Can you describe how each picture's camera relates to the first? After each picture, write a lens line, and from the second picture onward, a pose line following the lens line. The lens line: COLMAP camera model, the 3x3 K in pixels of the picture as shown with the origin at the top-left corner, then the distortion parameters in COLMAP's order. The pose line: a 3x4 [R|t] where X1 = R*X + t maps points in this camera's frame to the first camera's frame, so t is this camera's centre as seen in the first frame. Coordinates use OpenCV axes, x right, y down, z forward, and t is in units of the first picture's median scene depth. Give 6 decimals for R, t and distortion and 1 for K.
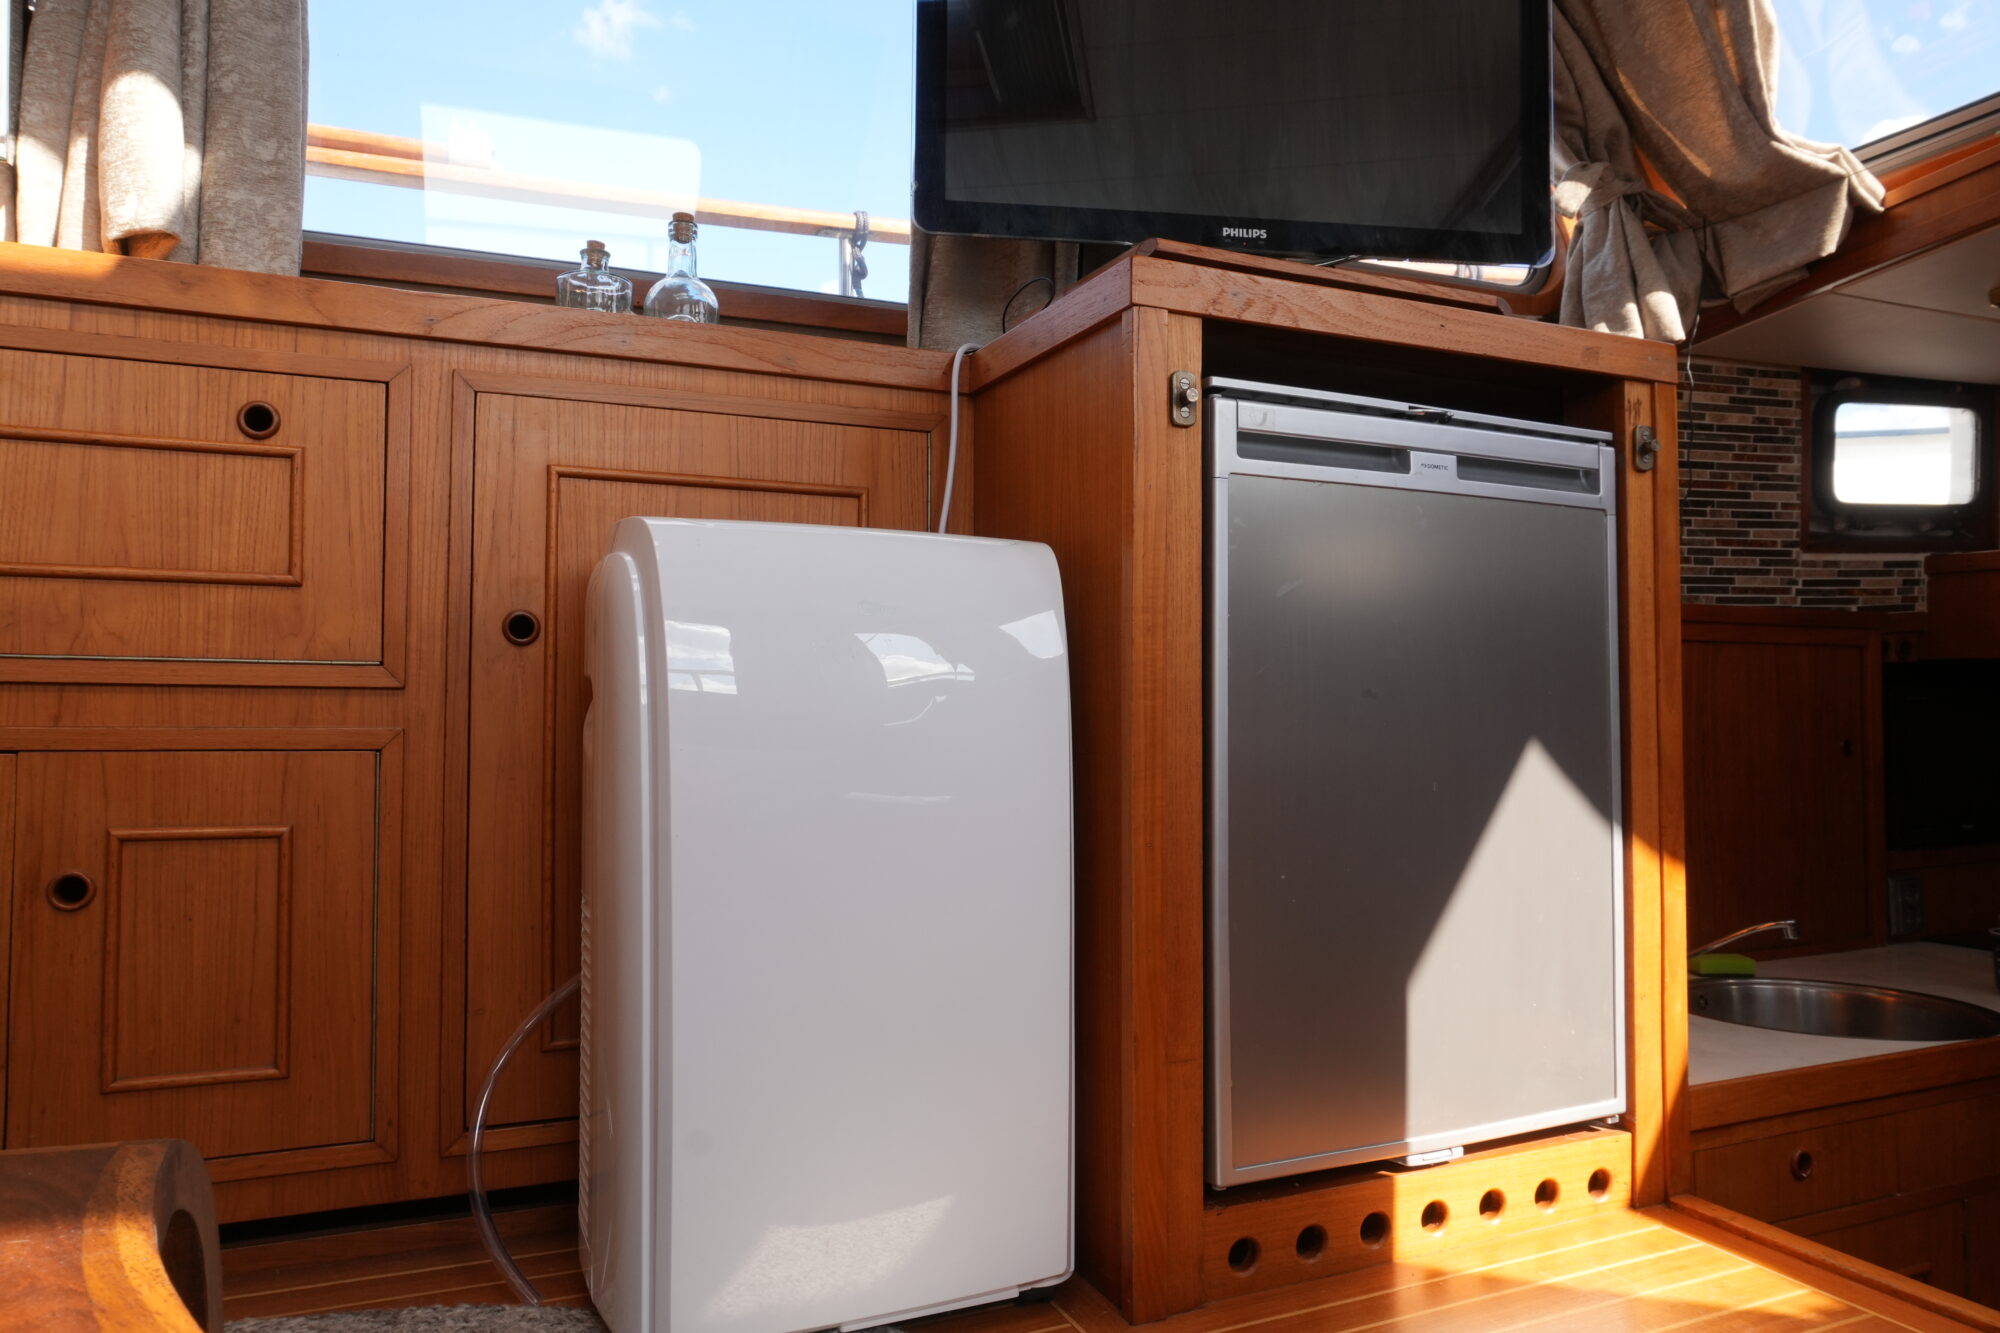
lens RADIAL K [[1350.7, 0, 1000.0], [0, 1350.7, 666.5], [0, 0, 1]] dist [-0.000593, 0.000408]
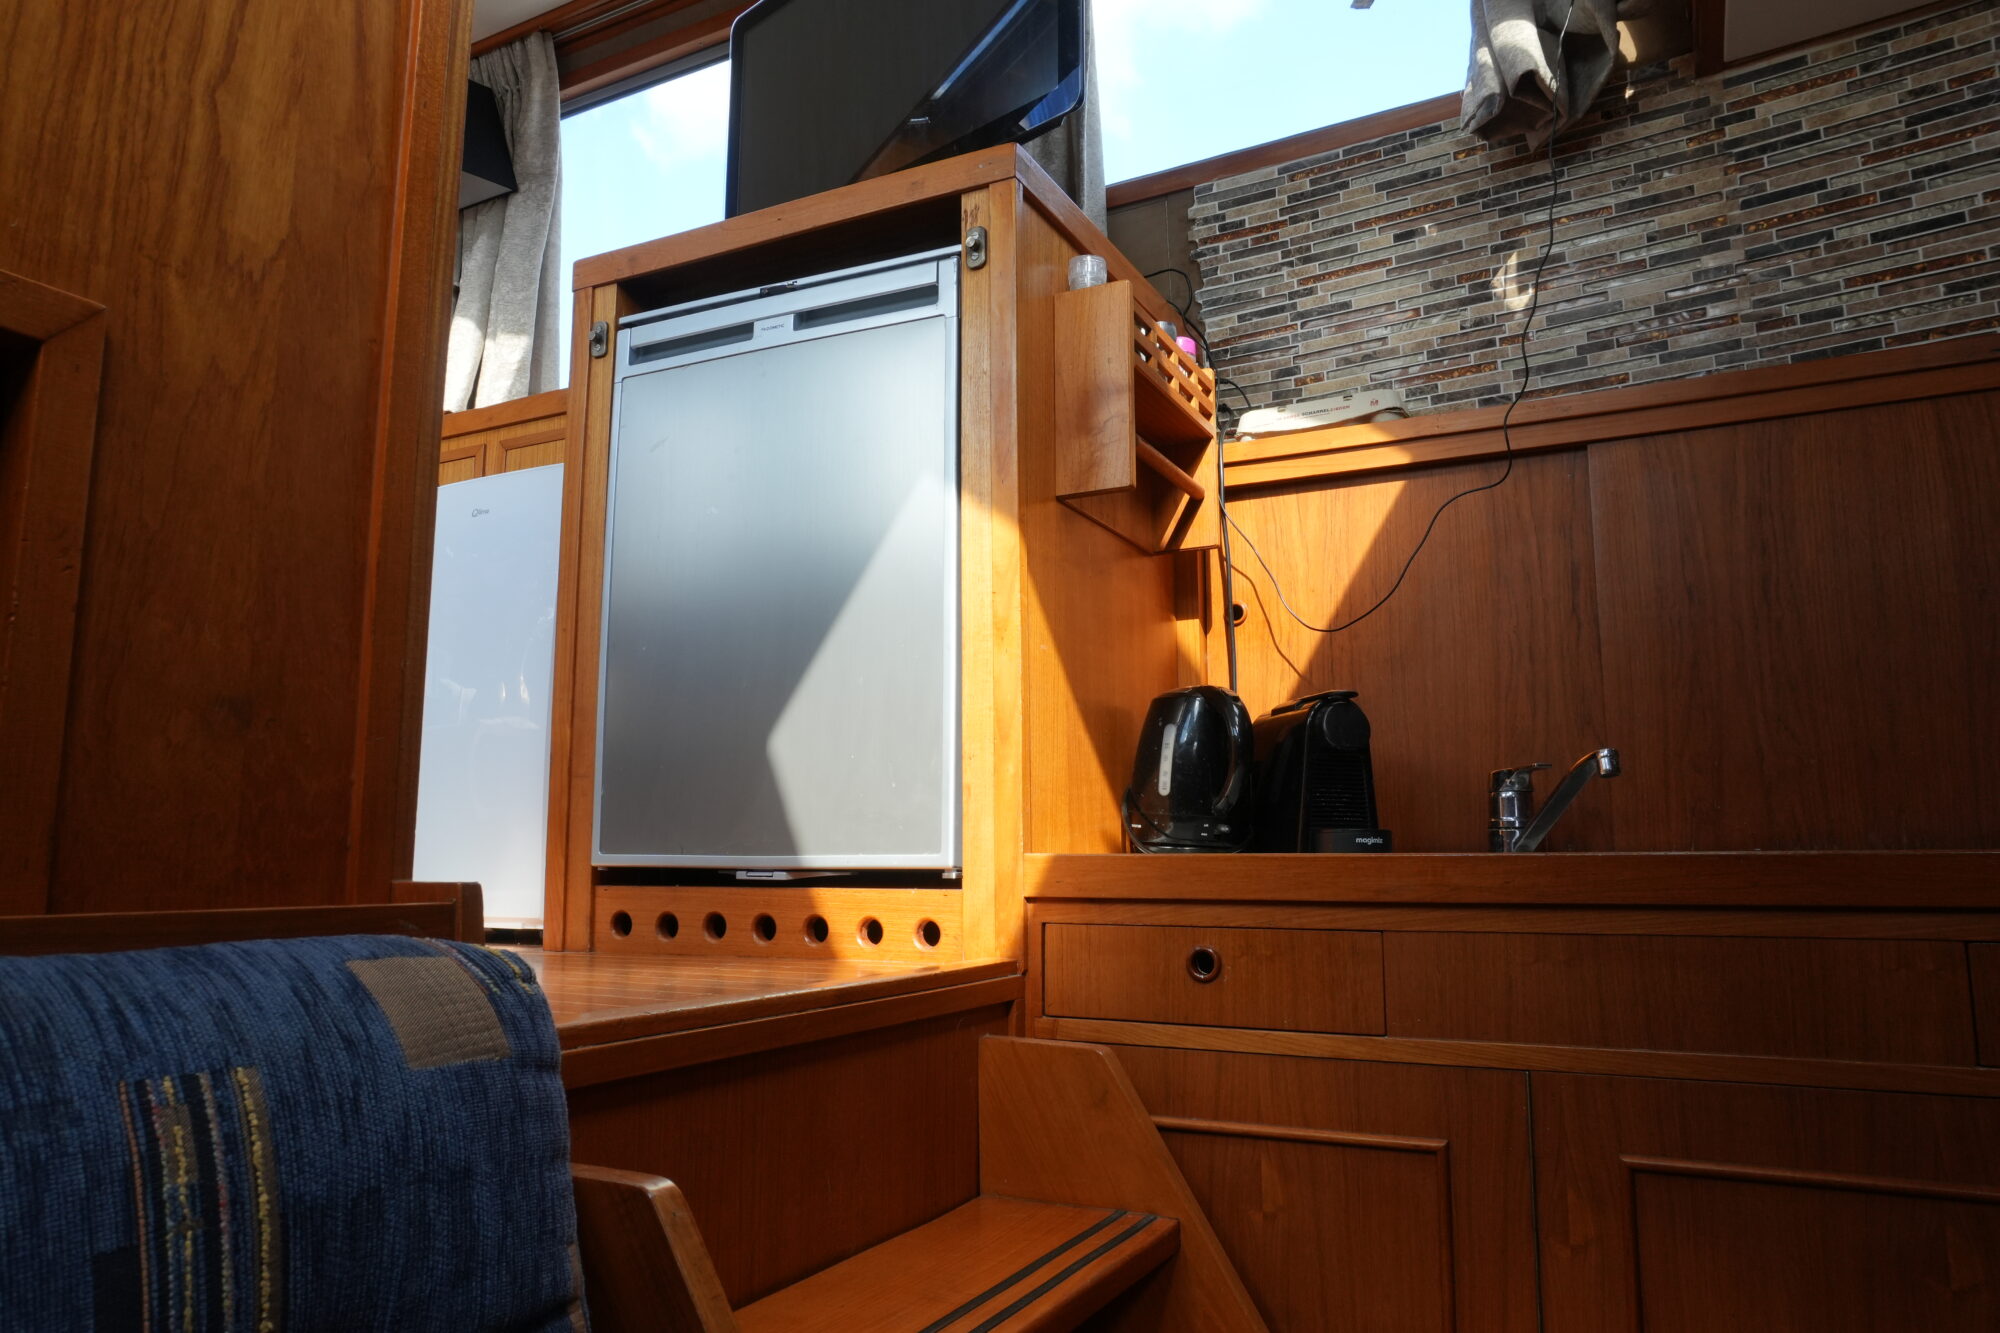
lens RADIAL K [[1350.7, 0, 1000.0], [0, 1350.7, 666.5], [0, 0, 1]] dist [-0.000593, 0.000408]
pose [[0.620423, -0.109575, -0.776575, 1.372403], [0.025704, 0.992501, -0.119507, 0.316098], [0.783846, 0.054184, 0.618587, 0.395021]]
